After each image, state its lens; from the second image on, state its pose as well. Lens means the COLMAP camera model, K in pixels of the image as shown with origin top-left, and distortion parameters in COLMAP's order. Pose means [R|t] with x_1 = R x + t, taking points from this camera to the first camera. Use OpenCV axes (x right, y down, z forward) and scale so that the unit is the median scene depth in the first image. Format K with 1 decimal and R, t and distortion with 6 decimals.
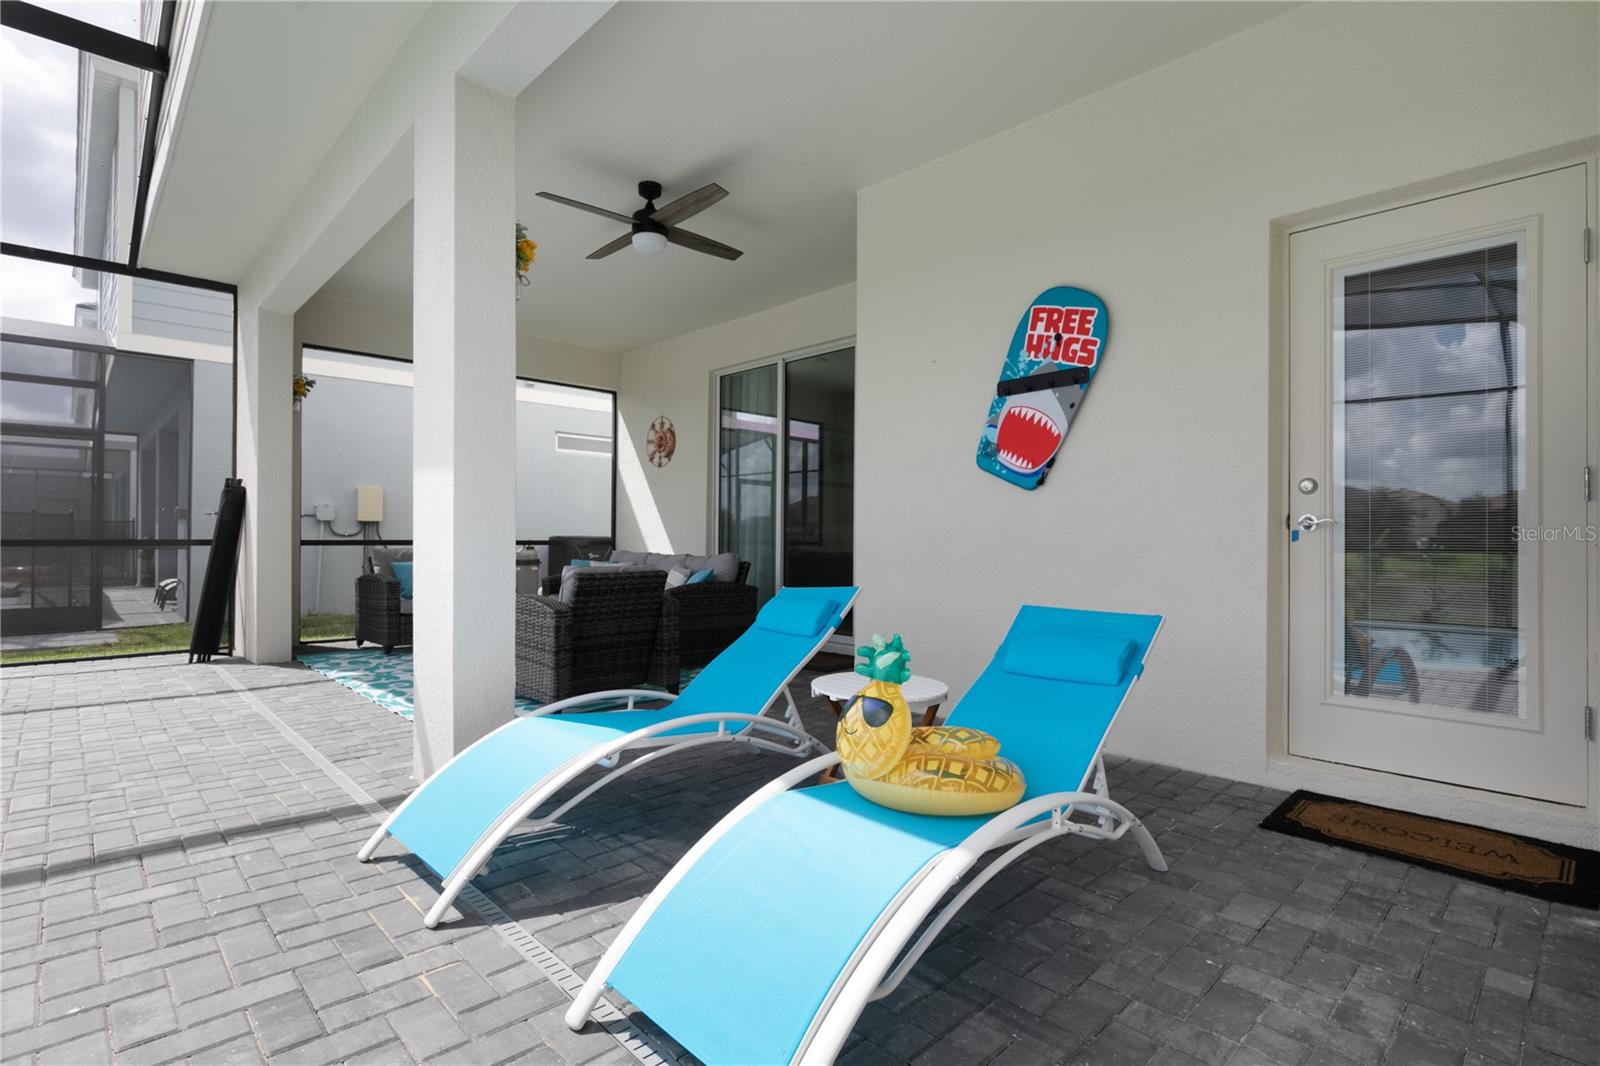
lens RADIAL K [[778.7, 0, 795.1], [0, 778.7, 530.9], [0, 0, 1]] dist [0.003050, 0.000410]
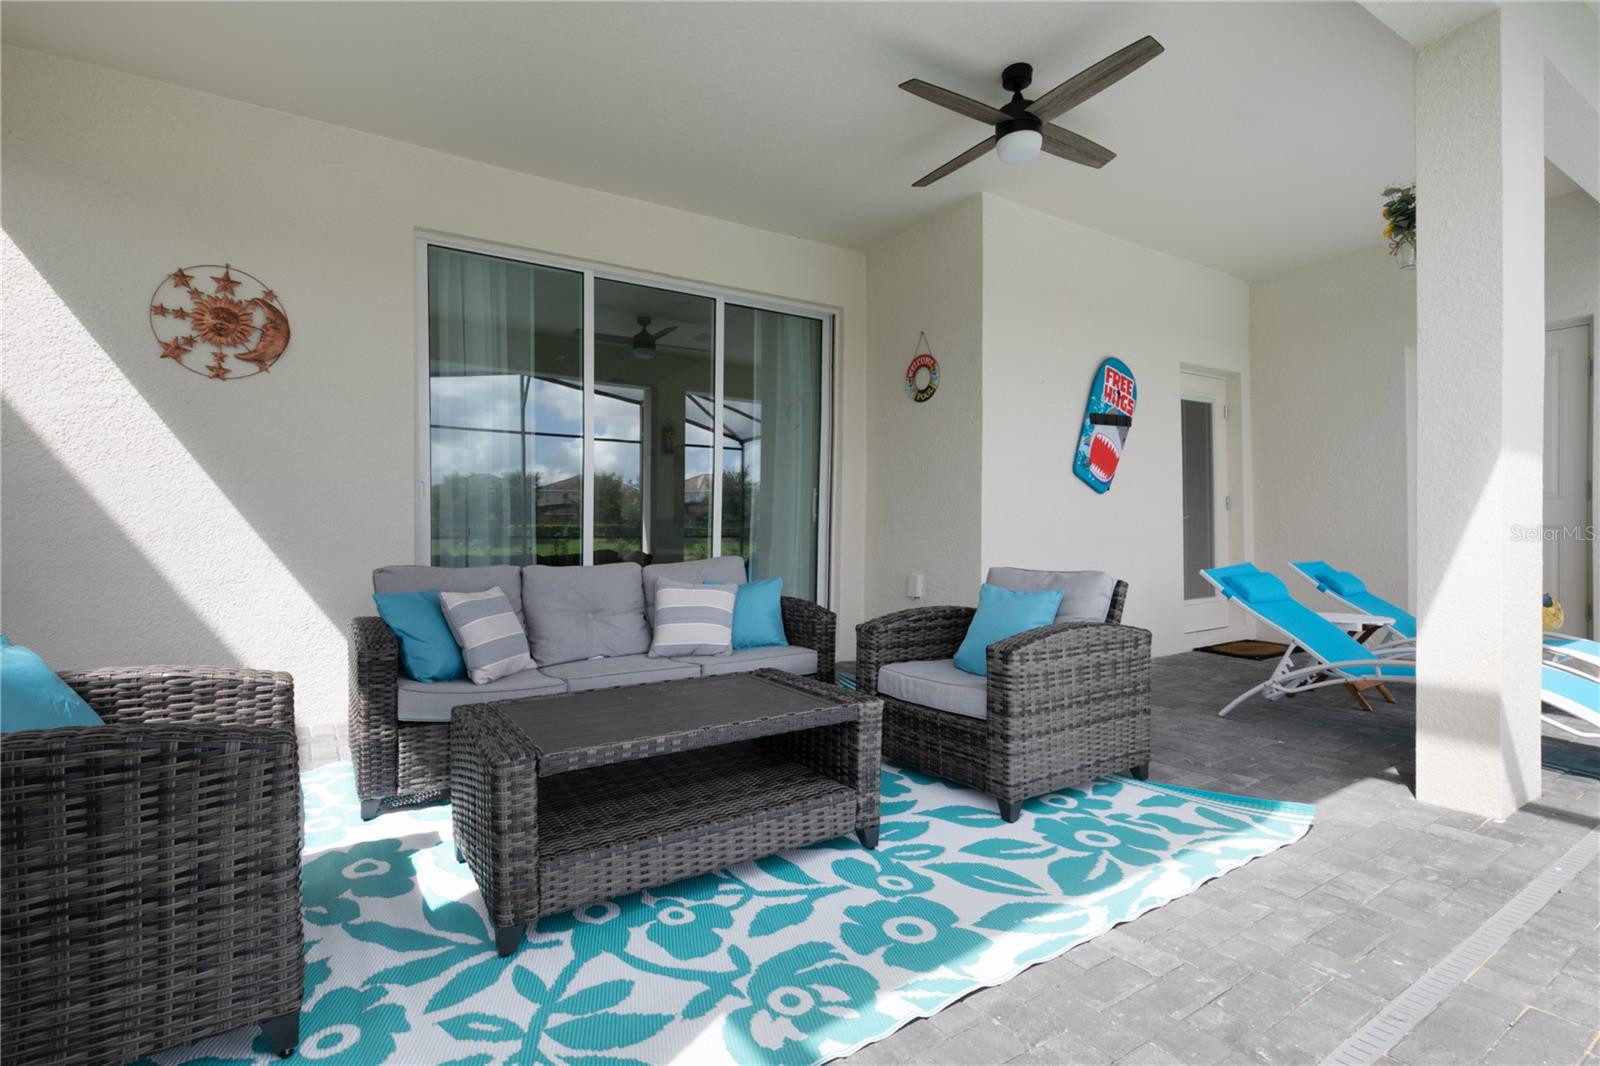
lens RADIAL K [[733.4, 0, 787.9], [0, 733.4, 531.9], [0, 0, 1]] dist [0.003375, -0.000299]
pose [[0.186282, -0.014407, 0.982391, -1.099942], [0.001468, 0.999895, 0.014385, -0.003034], [-0.982495, -0.001238, 0.186284, 1.287791]]
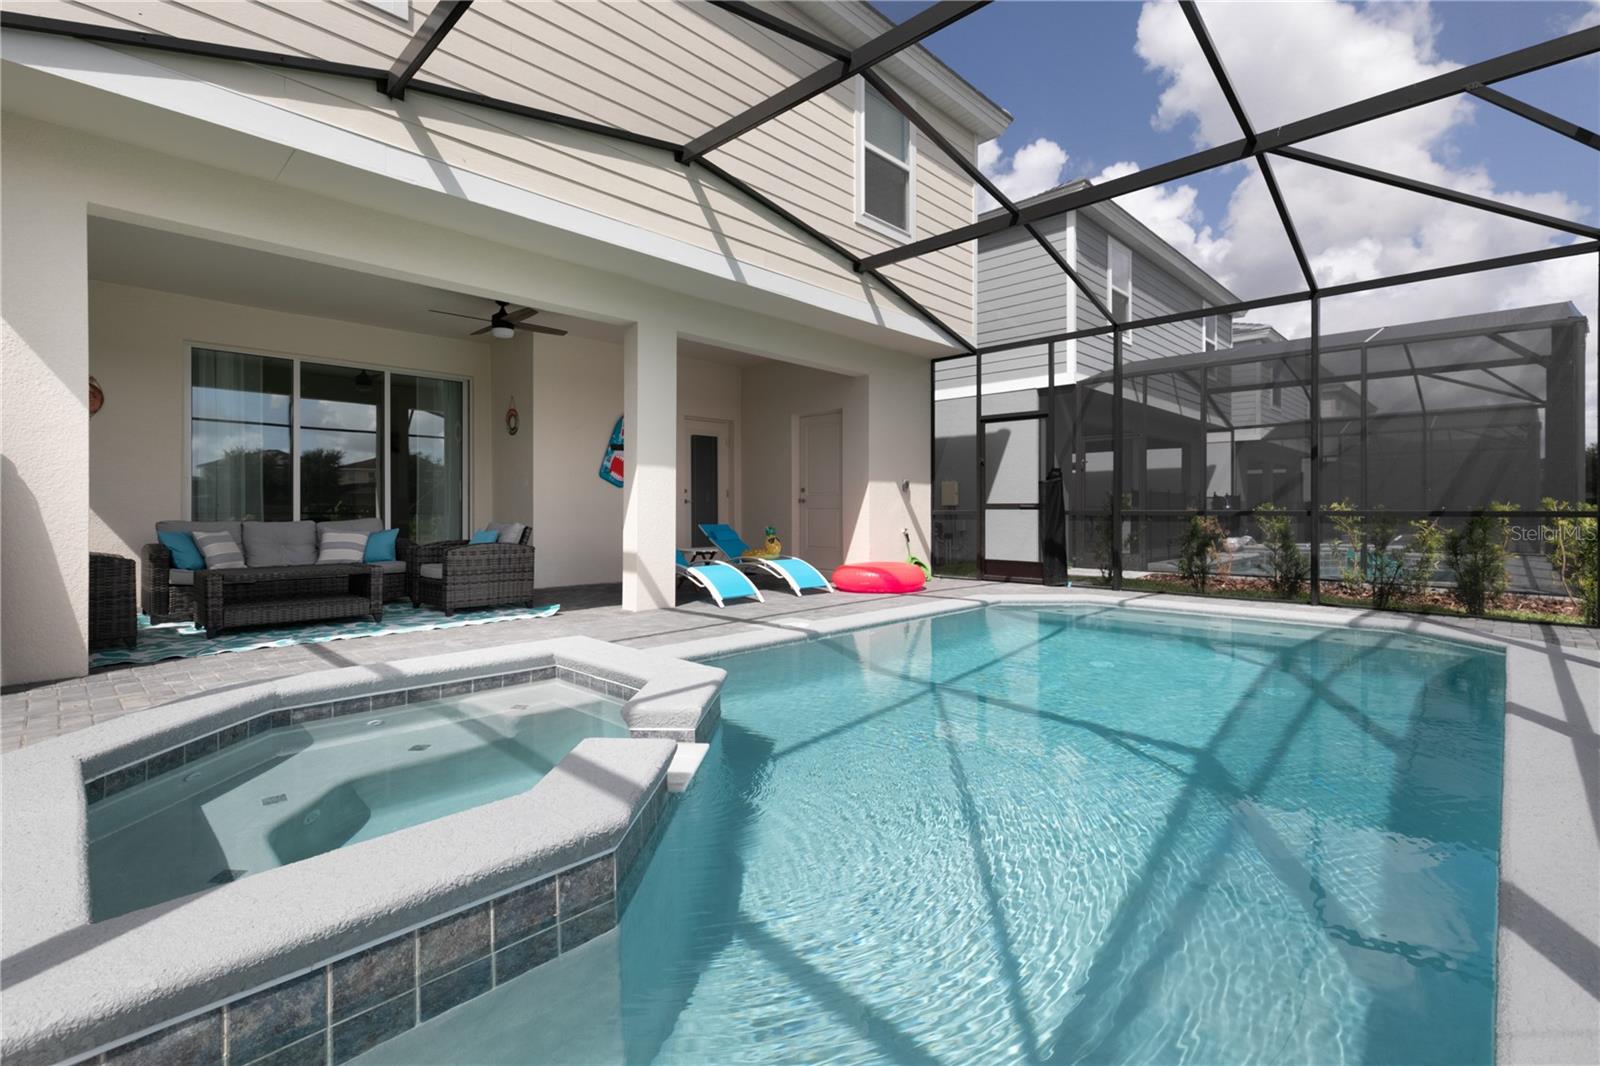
lens RADIAL K [[733.4, 0, 812.1], [0, 733.4, 510.6], [0, 0, 1]] dist [0.003375, -0.000299]
pose [[-0.044475, -0.008673, 0.998973, -2.140404], [-0.009781, 0.999918, 0.008246, -0.002239], [-0.998963, -0.009404, -0.044556, 0.460776]]
